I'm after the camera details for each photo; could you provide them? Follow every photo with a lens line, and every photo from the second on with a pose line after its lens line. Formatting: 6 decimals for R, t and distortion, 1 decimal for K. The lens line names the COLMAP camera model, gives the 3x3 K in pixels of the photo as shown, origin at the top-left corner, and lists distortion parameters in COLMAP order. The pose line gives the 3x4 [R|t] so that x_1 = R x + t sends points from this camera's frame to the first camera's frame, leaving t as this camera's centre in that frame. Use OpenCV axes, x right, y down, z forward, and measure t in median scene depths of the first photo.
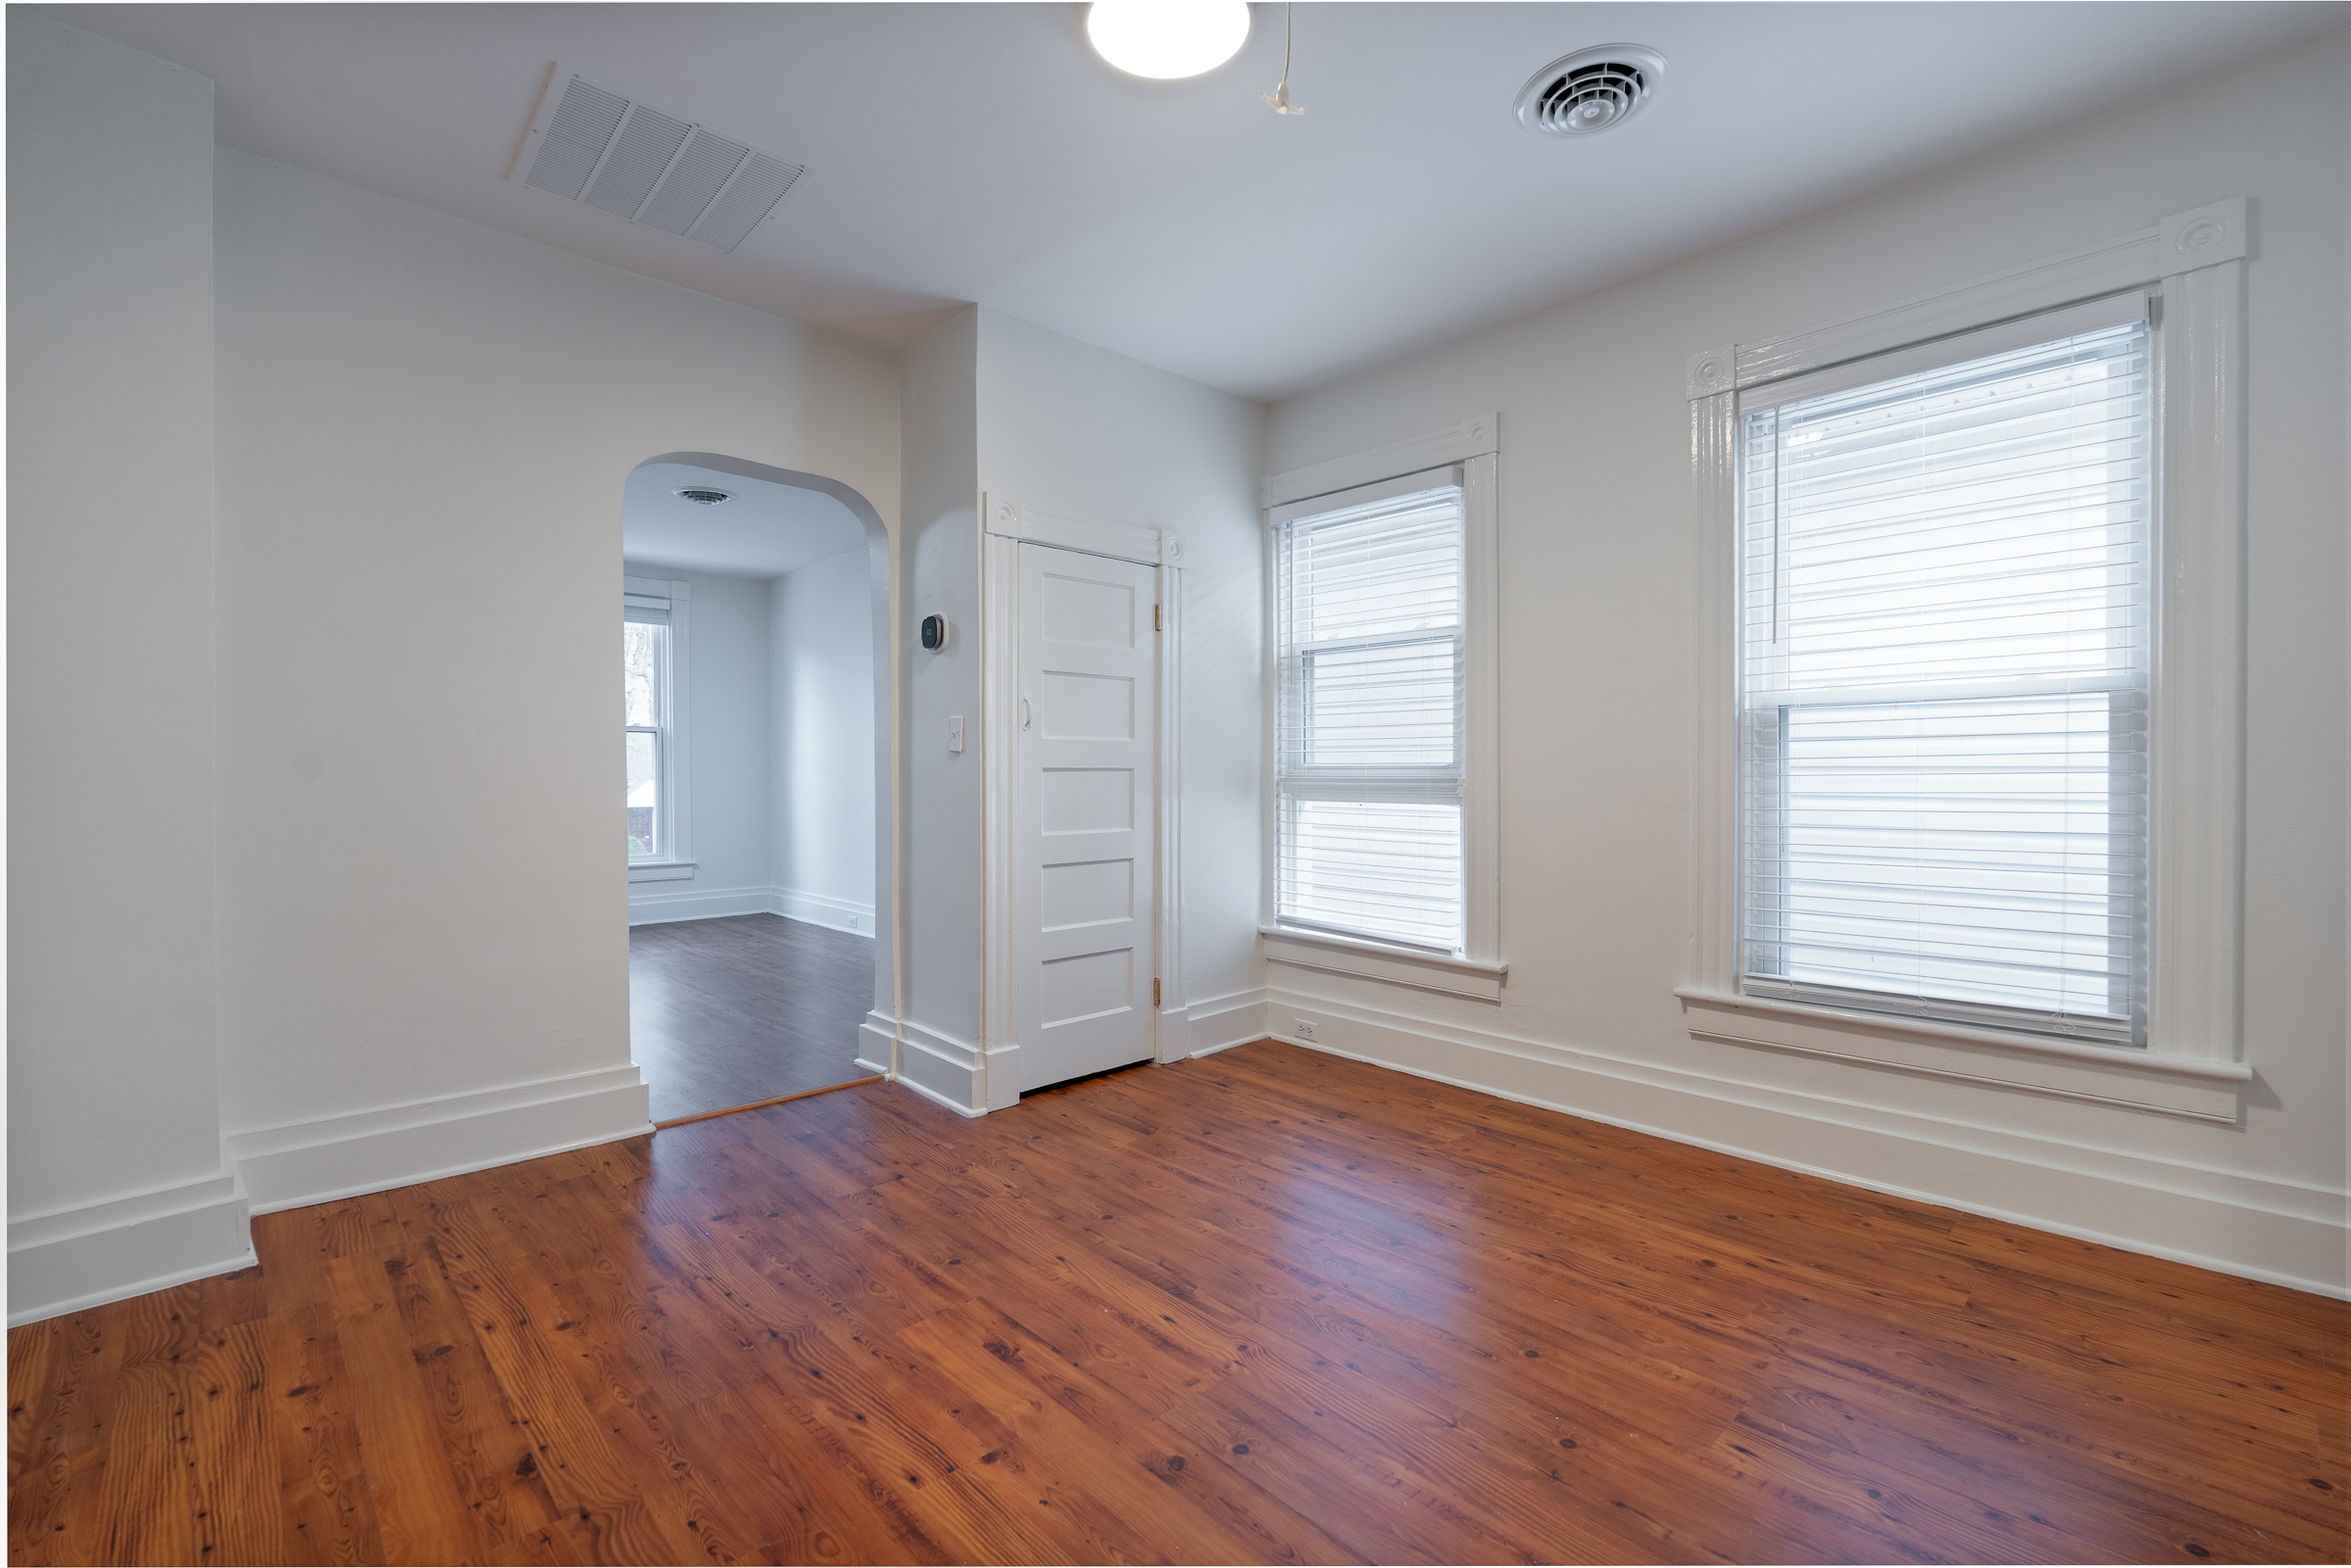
lens RADIAL K [[1030.0, 0, 1178.2], [0, 1030.0, 793.1], [0, 0, 1]] dist [-0.004639, -0.000442]
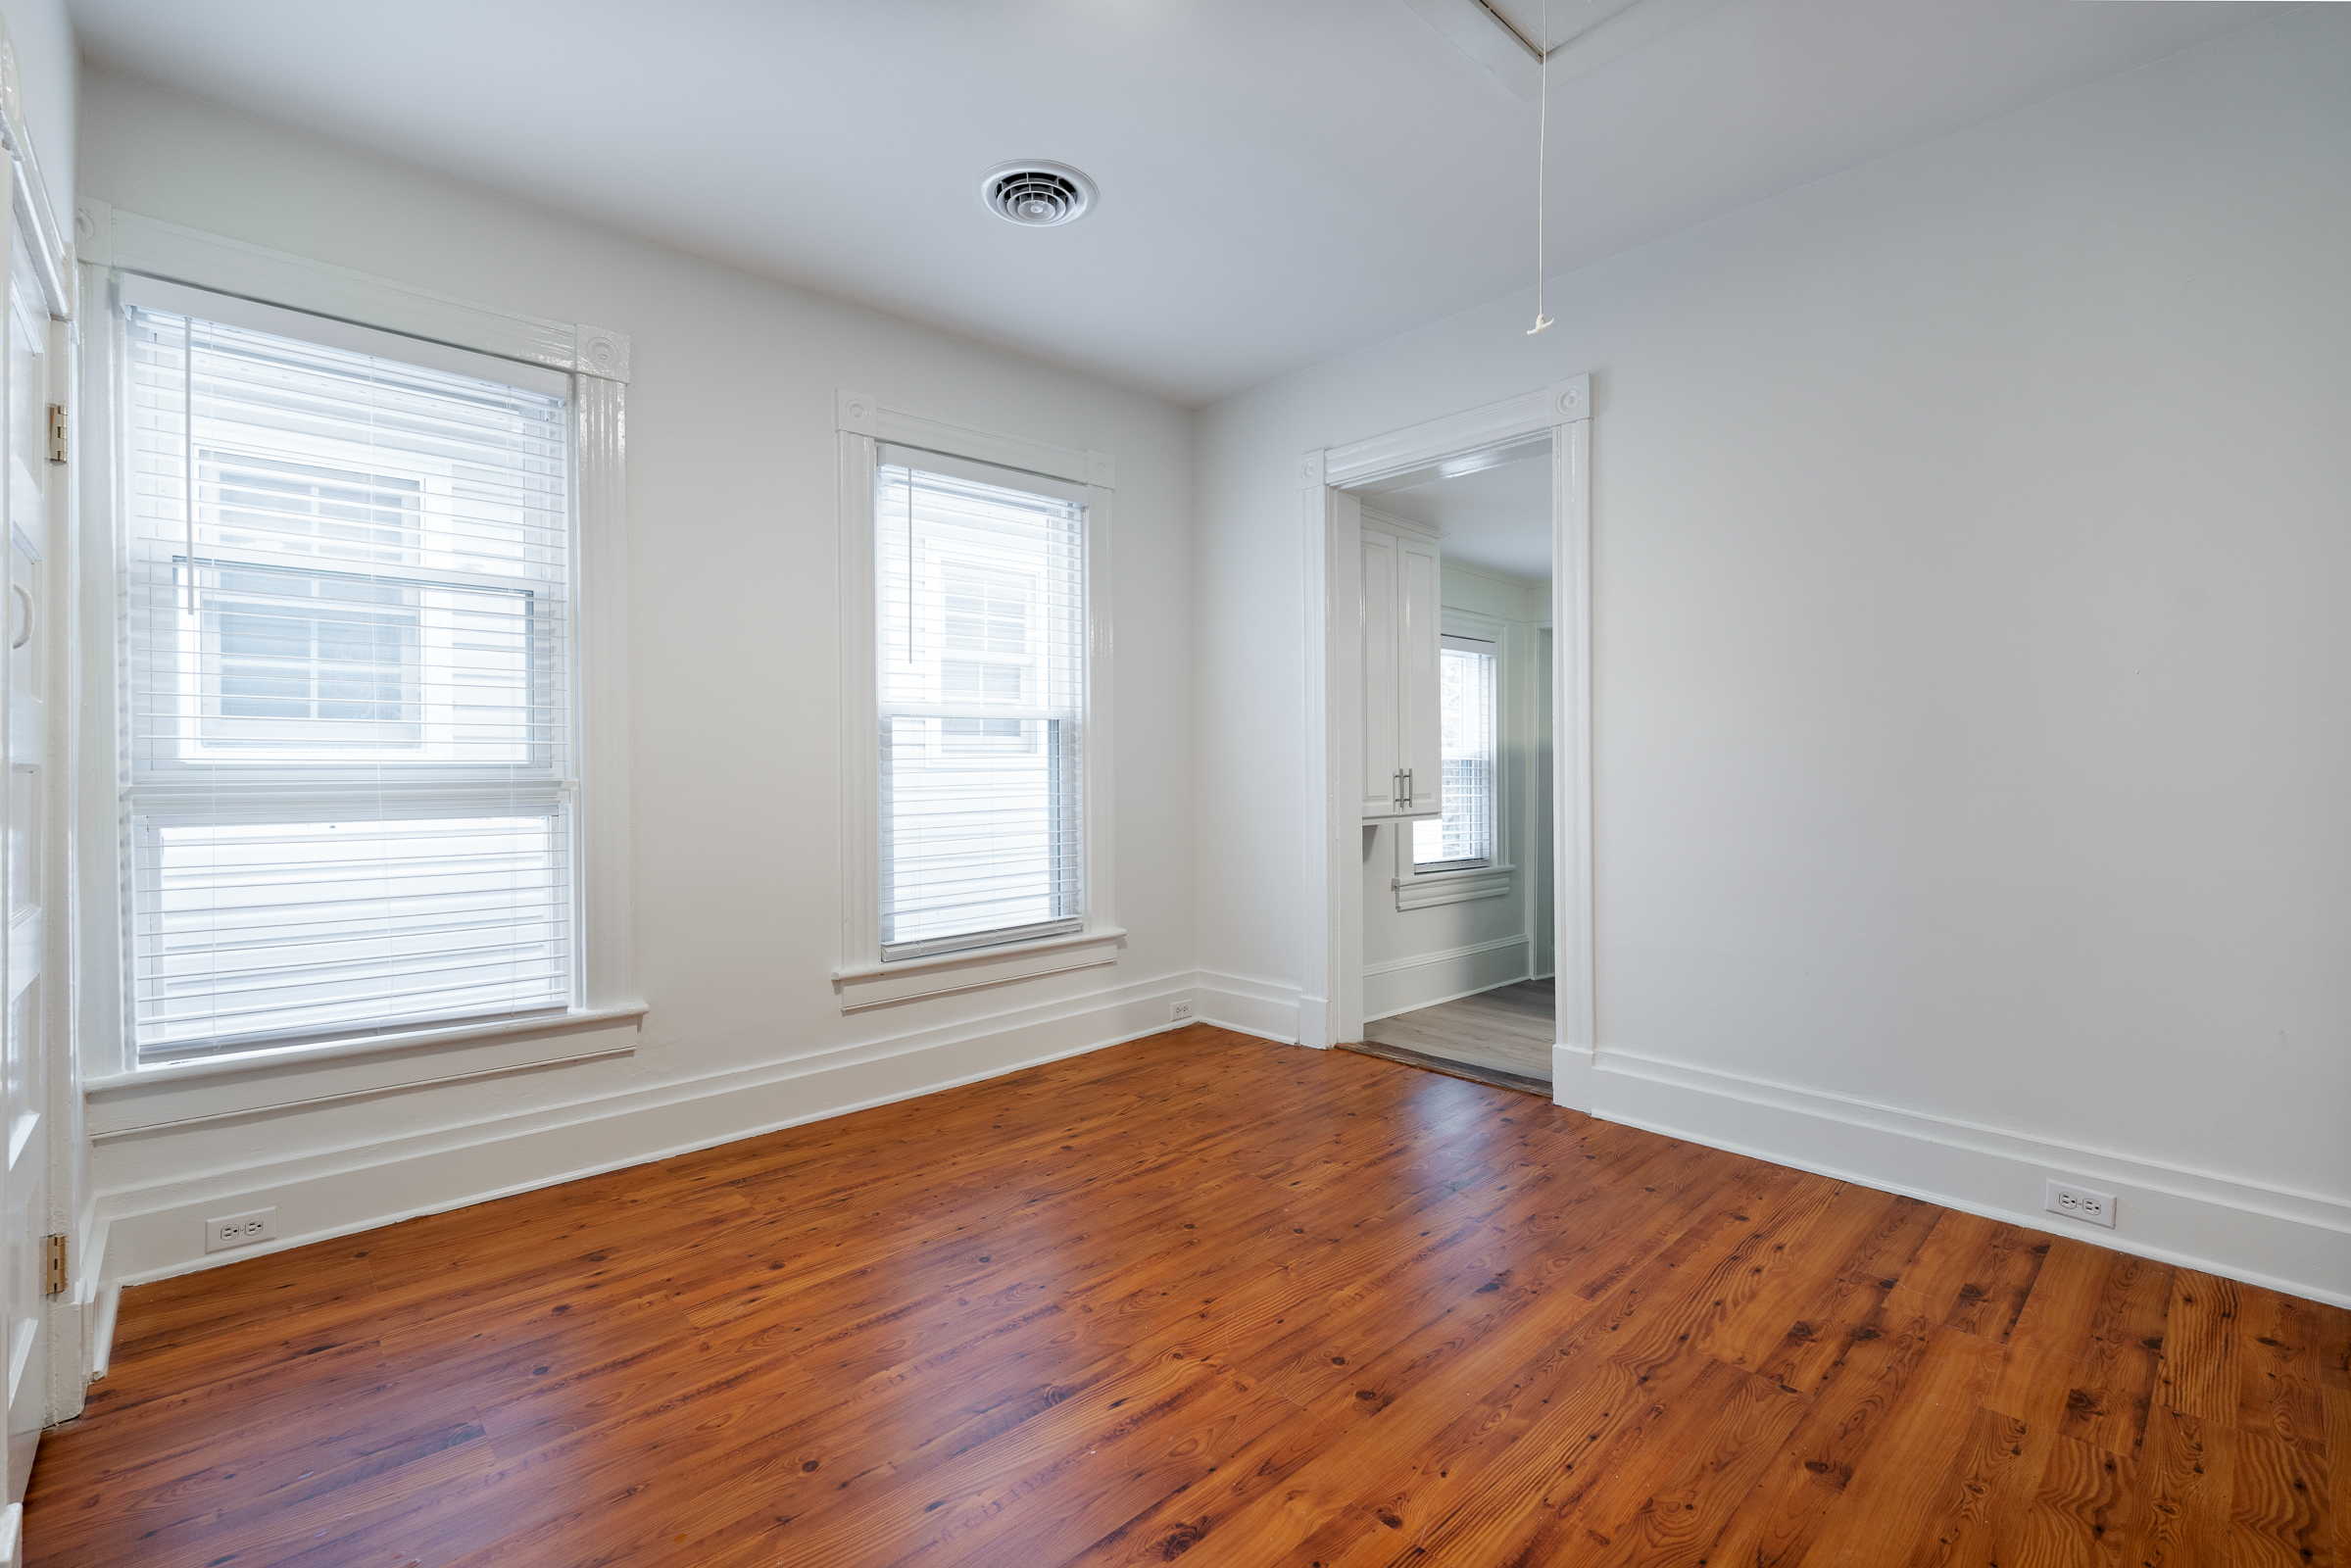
lens RADIAL K [[1030.0, 0, 1189.7], [0, 1030.0, 775.9], [0, 0, 1]] dist [-0.004639, -0.000442]
pose [[-0.005402, -0.003411, 0.999980, -0.613344], [0.029261, 0.999565, 0.003568, -0.008219], [-0.999557, 0.029280, -0.005300, 0.660576]]
